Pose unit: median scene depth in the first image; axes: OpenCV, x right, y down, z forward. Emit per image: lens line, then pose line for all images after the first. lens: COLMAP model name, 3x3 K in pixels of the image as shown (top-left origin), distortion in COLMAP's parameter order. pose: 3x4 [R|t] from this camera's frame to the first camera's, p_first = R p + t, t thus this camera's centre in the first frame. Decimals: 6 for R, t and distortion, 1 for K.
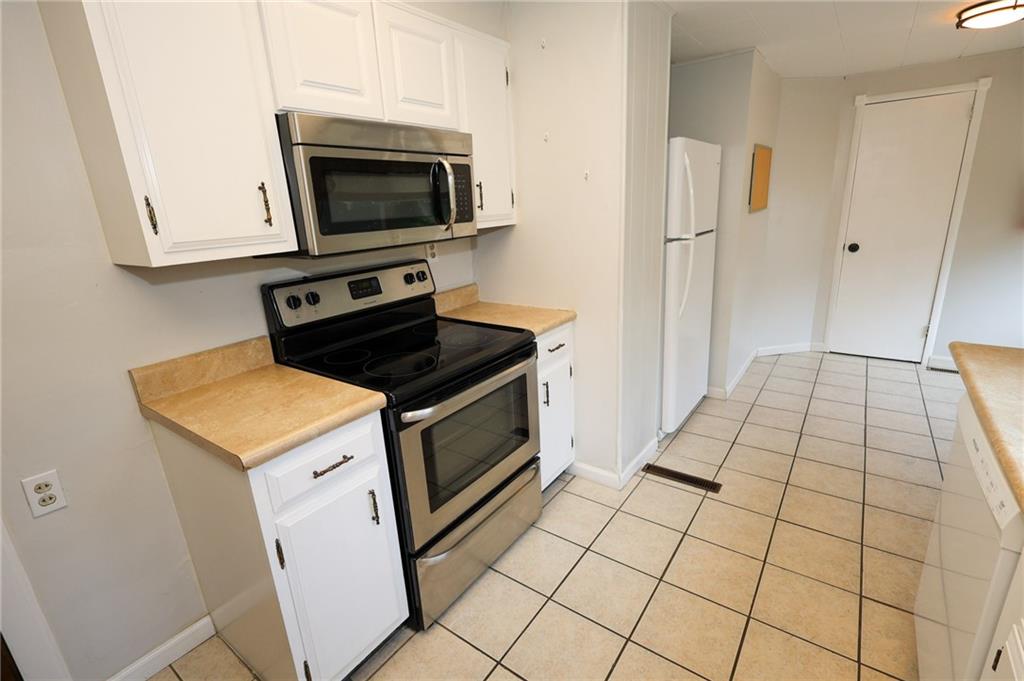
lens RADIAL K [[476.2, 0, 510.4], [0, 476.2, 341.9], [0, 0, 1]] dist [-0.001913, -0.000261]
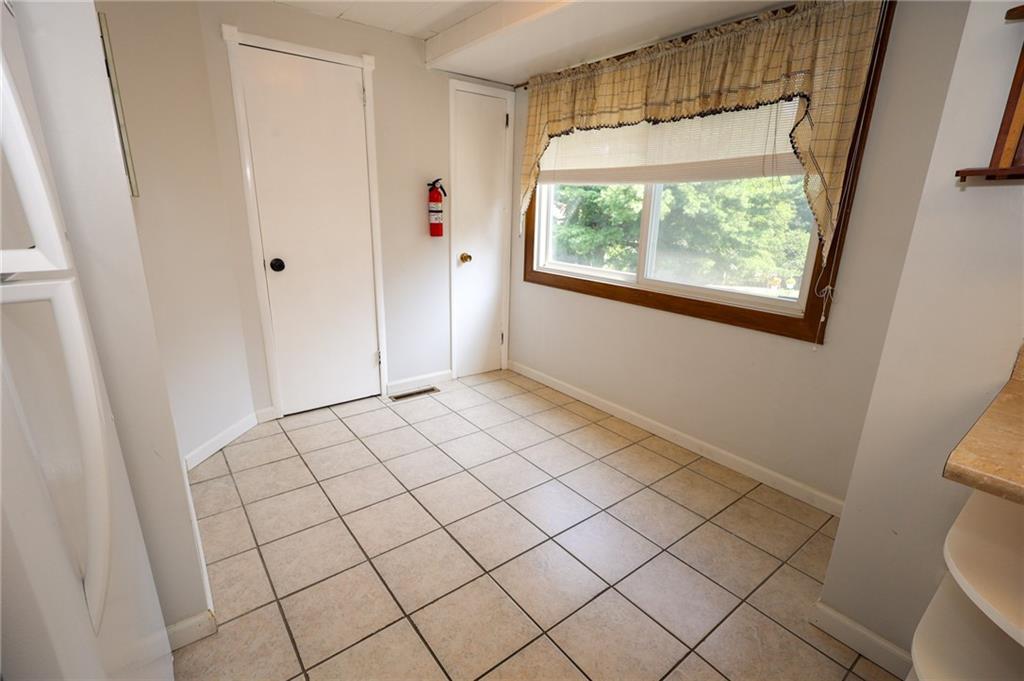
lens RADIAL K [[472.7, 0, 512.9], [0, 472.7, 342.4], [0, 0, 1]] dist [-0.001870, -0.000084]
pose [[0.280544, -0.212024, 0.936131, 0.169526], [0.236251, 0.960546, 0.146752, -0.119254], [-0.930312, 0.179992, 0.319567, 0.526860]]
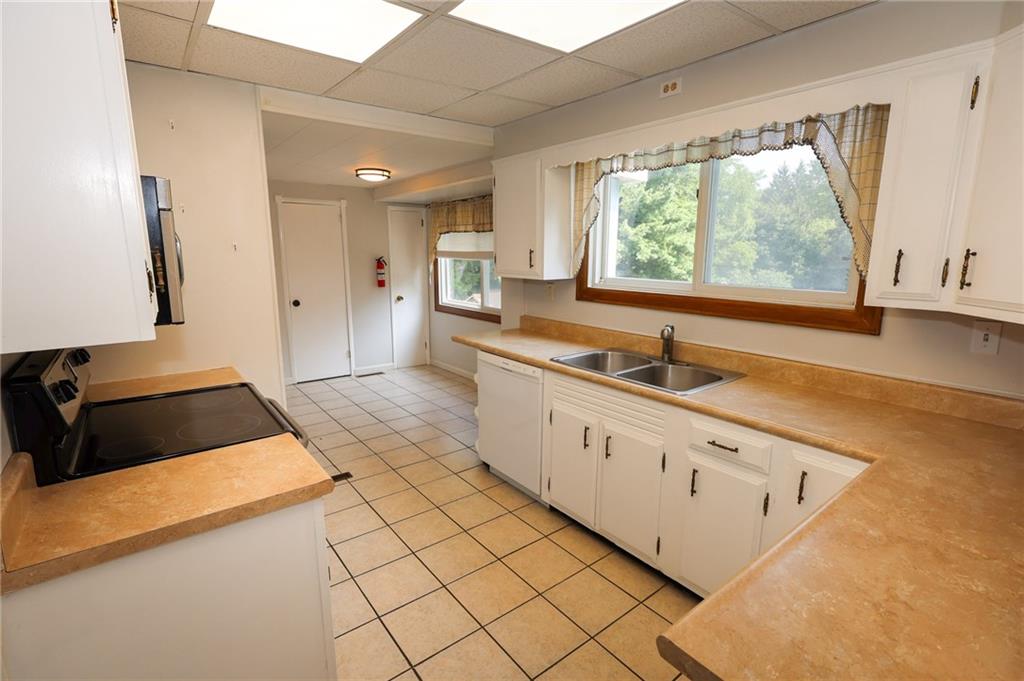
lens RADIAL K [[476.2, 0, 510.4], [0, 476.2, 341.9], [0, 0, 1]] dist [-0.001913, -0.000261]
pose [[0.286675, -0.130838, 0.949052, -0.440682], [0.256595, 0.964923, 0.055518, -0.011111], [-0.923026, 0.227606, 0.310192, 0.042112]]
